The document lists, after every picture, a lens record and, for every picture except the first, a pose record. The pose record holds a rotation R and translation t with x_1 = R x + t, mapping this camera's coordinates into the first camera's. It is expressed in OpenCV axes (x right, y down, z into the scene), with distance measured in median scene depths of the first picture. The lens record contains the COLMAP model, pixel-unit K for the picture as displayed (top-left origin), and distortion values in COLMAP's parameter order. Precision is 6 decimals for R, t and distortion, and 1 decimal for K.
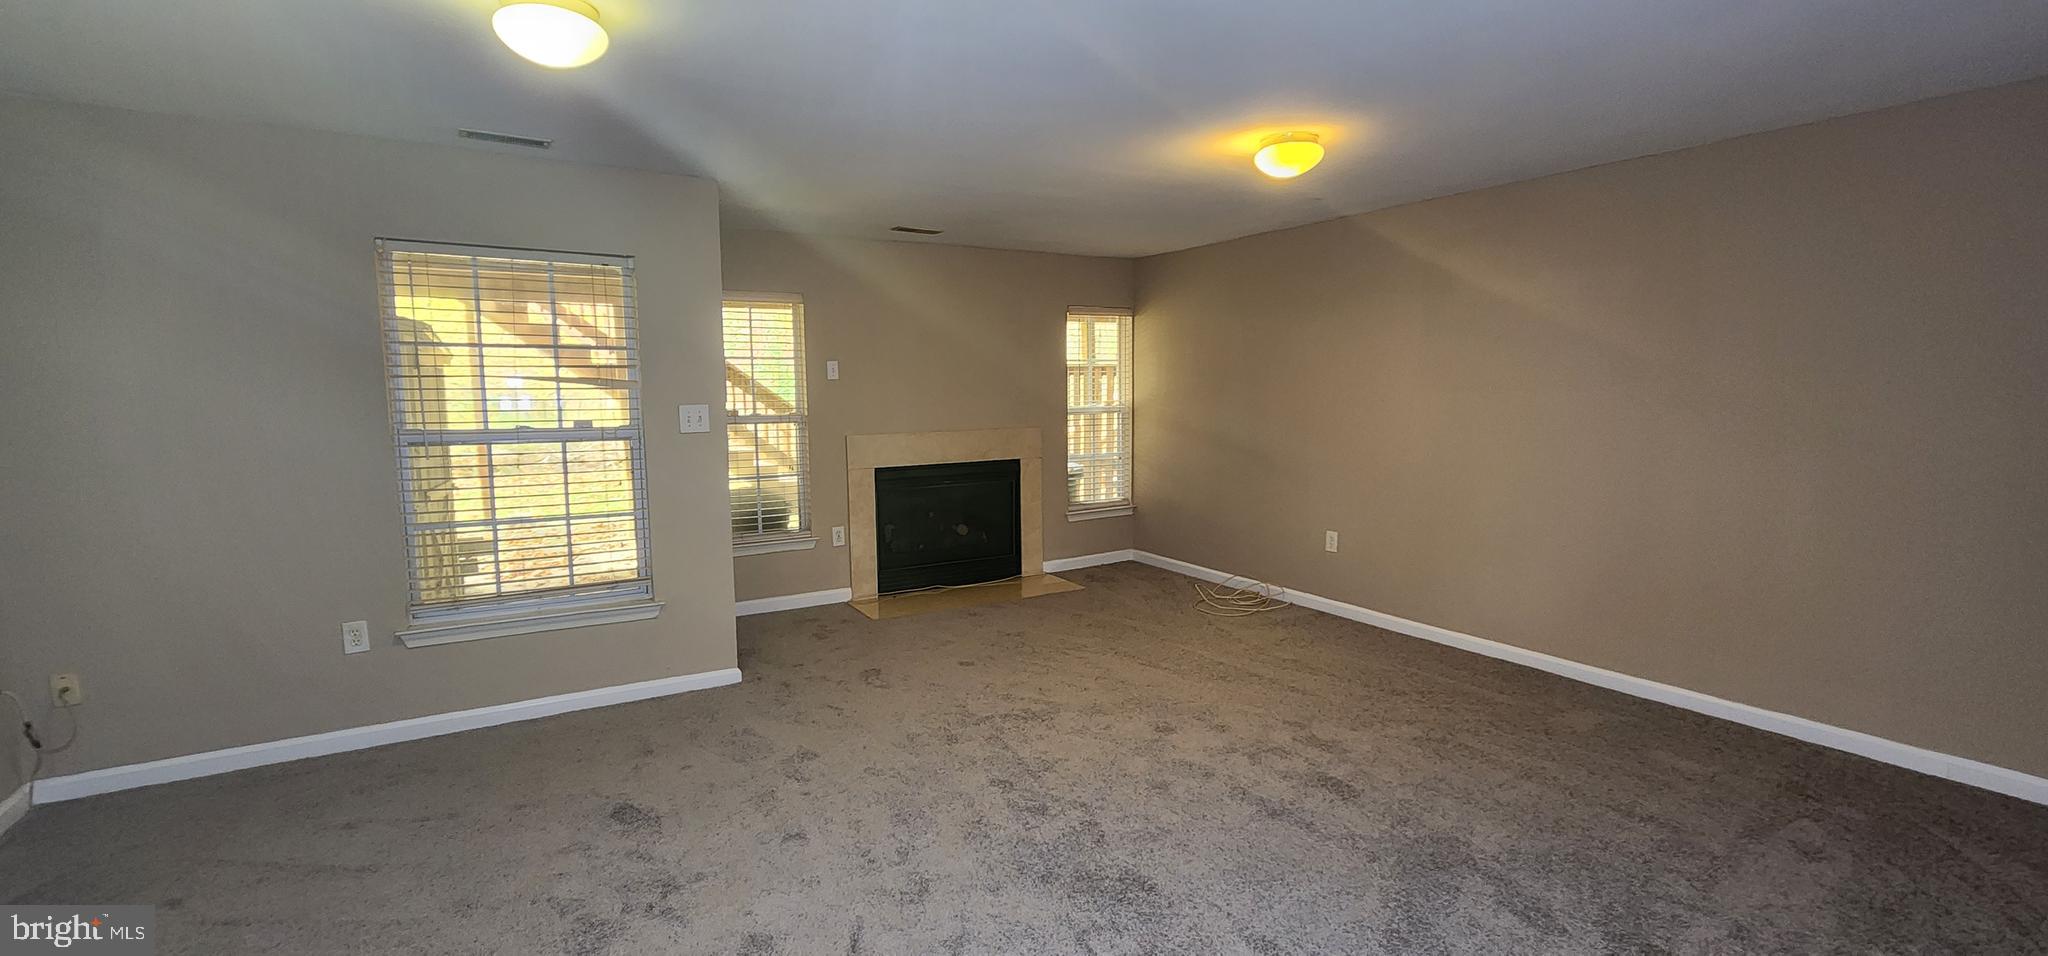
lens RADIAL K [[863.7, 0, 1013.0], [0, 863.7, 481.5], [0, 0, 1]] dist [-0.003063, -0.000107]
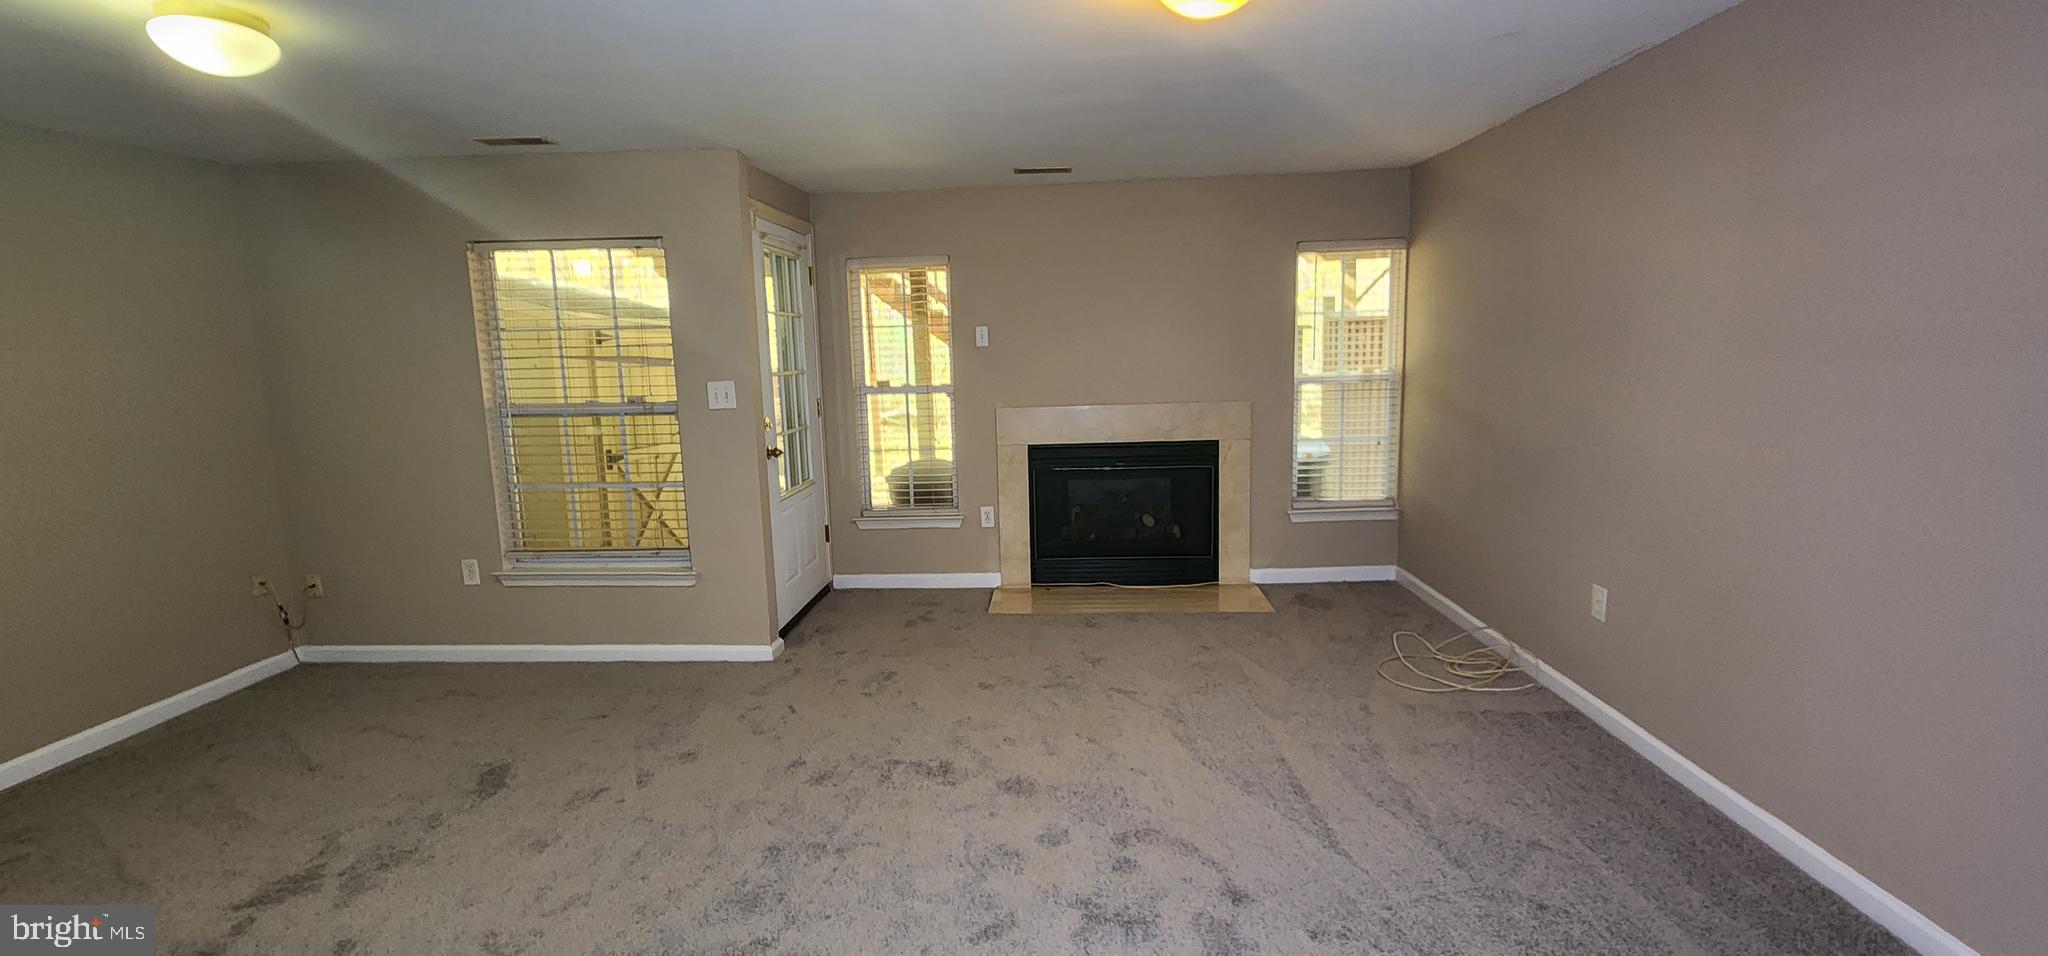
lens RADIAL K [[863.7, 0, 1013.0], [0, 863.7, 481.5], [0, 0, 1]] dist [-0.003063, -0.000107]
pose [[0.830156, 0.070177, -0.553097, 0.327710], [-0.039980, 0.996986, 0.066491, -0.036730], [0.556096, -0.033085, 0.830459, 0.243688]]
